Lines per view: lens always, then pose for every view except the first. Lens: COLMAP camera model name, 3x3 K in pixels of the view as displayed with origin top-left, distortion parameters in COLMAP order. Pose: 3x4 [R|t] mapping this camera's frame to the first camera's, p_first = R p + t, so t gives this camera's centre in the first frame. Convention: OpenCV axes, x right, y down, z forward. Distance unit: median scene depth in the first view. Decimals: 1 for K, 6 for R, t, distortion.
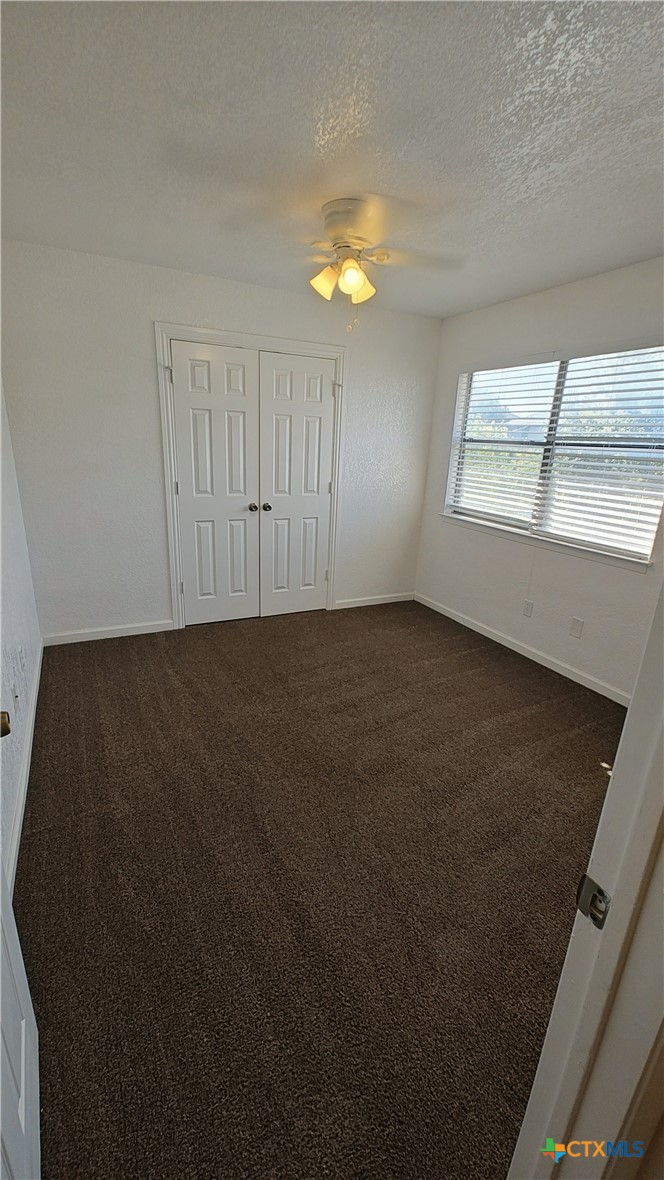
lens RADIAL K [[485.5, 0, 320.6], [0, 485.5, 597.2], [0, 0, 1]] dist [-0.018034, 0.002220]
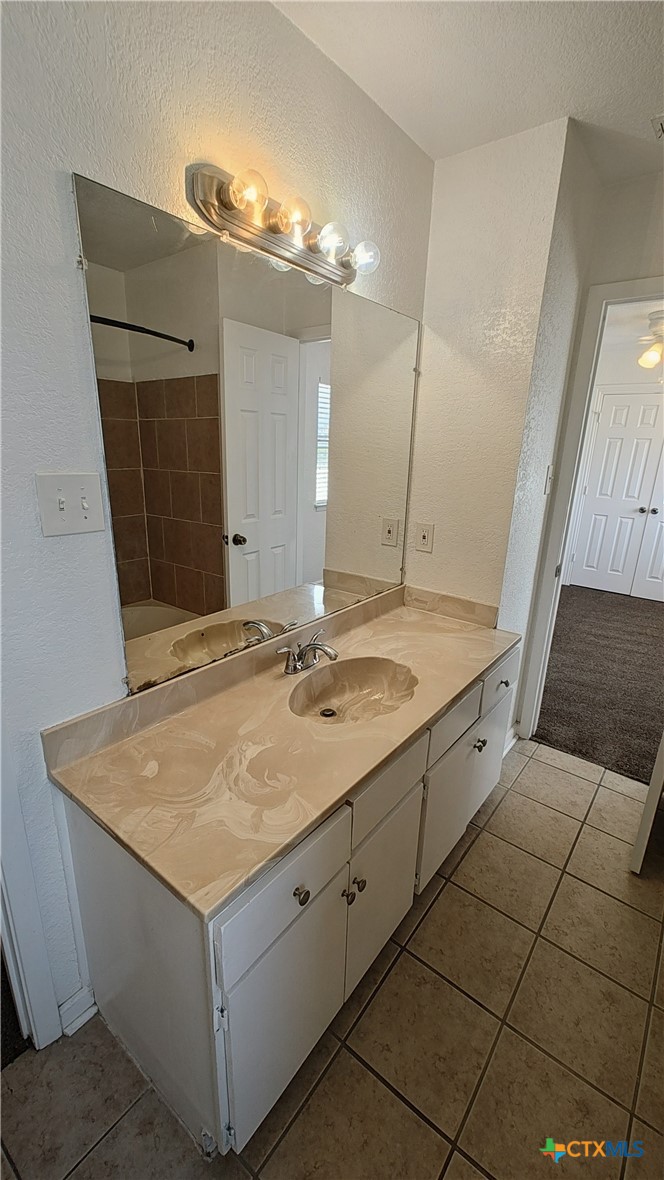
lens RADIAL K [[485.5, 0, 335.4], [0, 485.5, 588.3], [0, 0, 1]] dist [-0.018034, 0.002220]
pose [[0.451749, 0.236412, -0.860251, 0.894659], [-0.292780, 0.950133, 0.107364, 0.164353], [0.842735, 0.203363, 0.498439, -0.426604]]
